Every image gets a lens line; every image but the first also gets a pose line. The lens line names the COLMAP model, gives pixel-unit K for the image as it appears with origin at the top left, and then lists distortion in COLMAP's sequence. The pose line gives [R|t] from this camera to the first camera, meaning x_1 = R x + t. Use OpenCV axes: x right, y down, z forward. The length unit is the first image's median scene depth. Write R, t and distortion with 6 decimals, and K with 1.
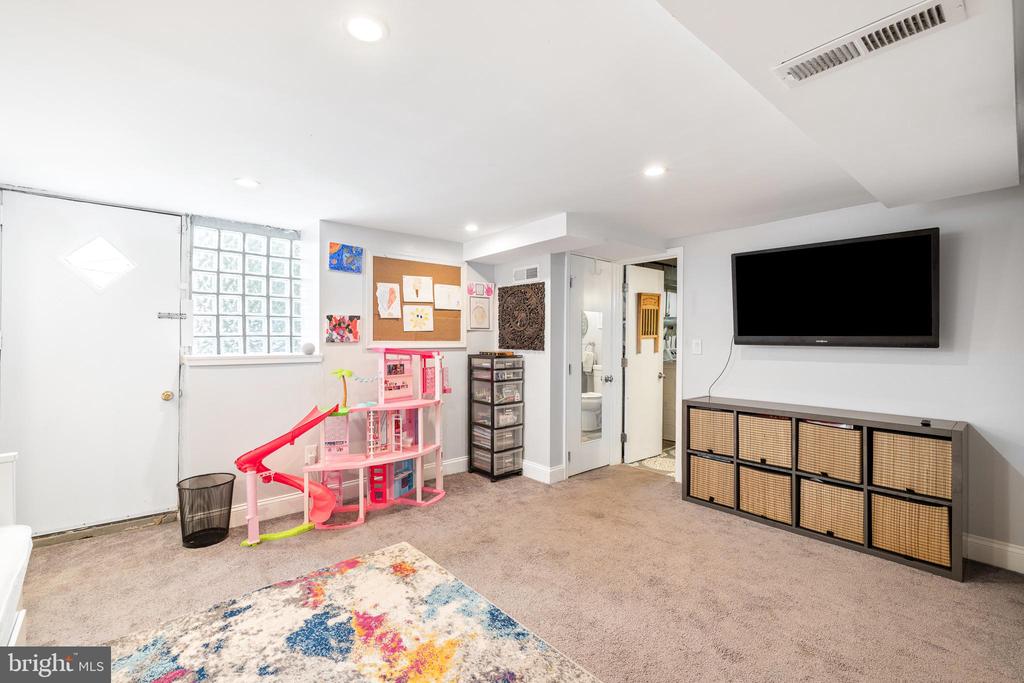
lens RADIAL K [[441.2, 0, 510.9], [0, 441.2, 339.5], [0, 0, 1]] dist [0.000048, -0.000068]
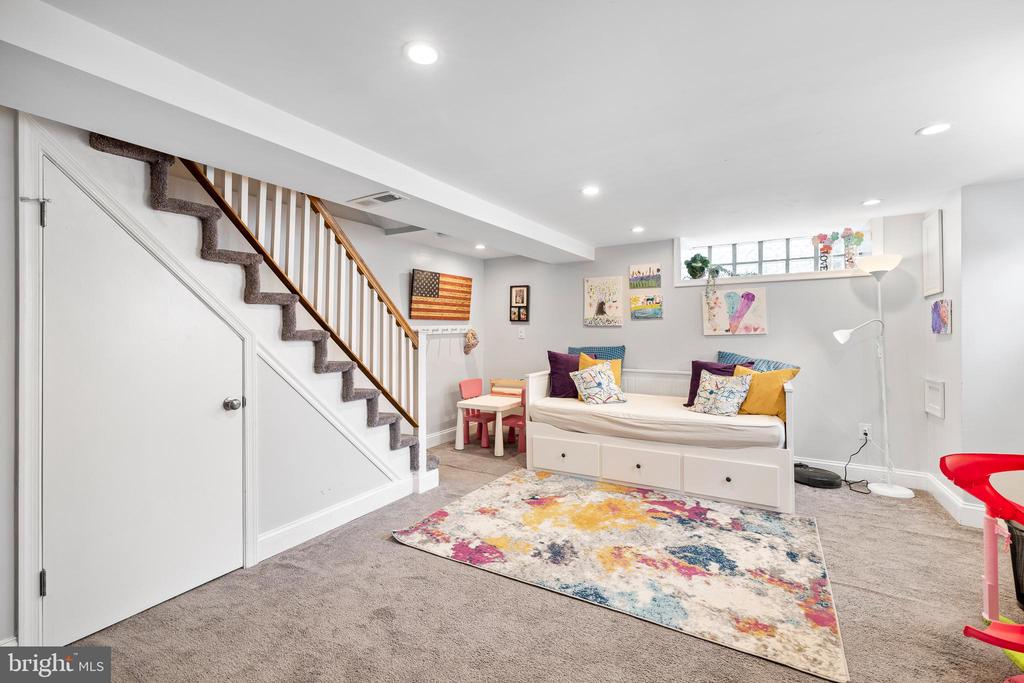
lens RADIAL K [[429.7, 0, 511.8], [0, 429.7, 328.3], [0, 0, 1]] dist [-0.001239, -0.000071]
pose [[-0.953406, -0.001737, -0.301684, 0.436778], [0.000531, 0.999972, -0.007434, 0.006655], [0.301688, -0.007248, -0.953379, 1.802419]]
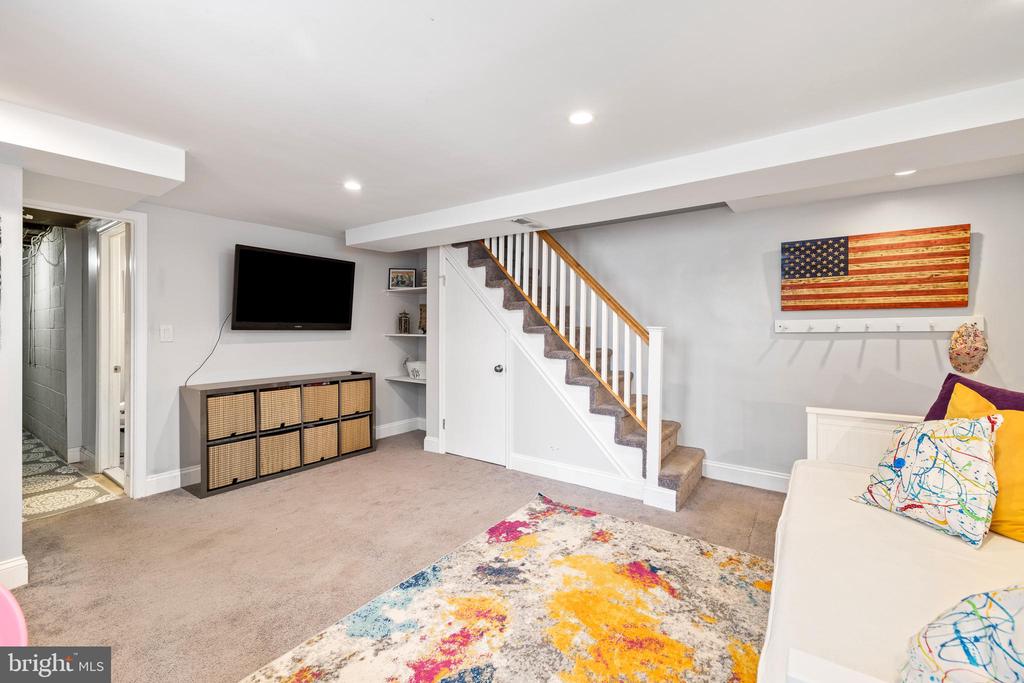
lens RADIAL K [[429.7, 0, 511.8], [0, 429.7, 328.3], [0, 0, 1]] dist [-0.001239, -0.000071]
pose [[-0.236036, -0.005414, 0.971729, -1.040450], [-0.001980, 0.999985, 0.005090, 0.002812], [-0.971742, -0.000722, -0.236043, 0.956977]]
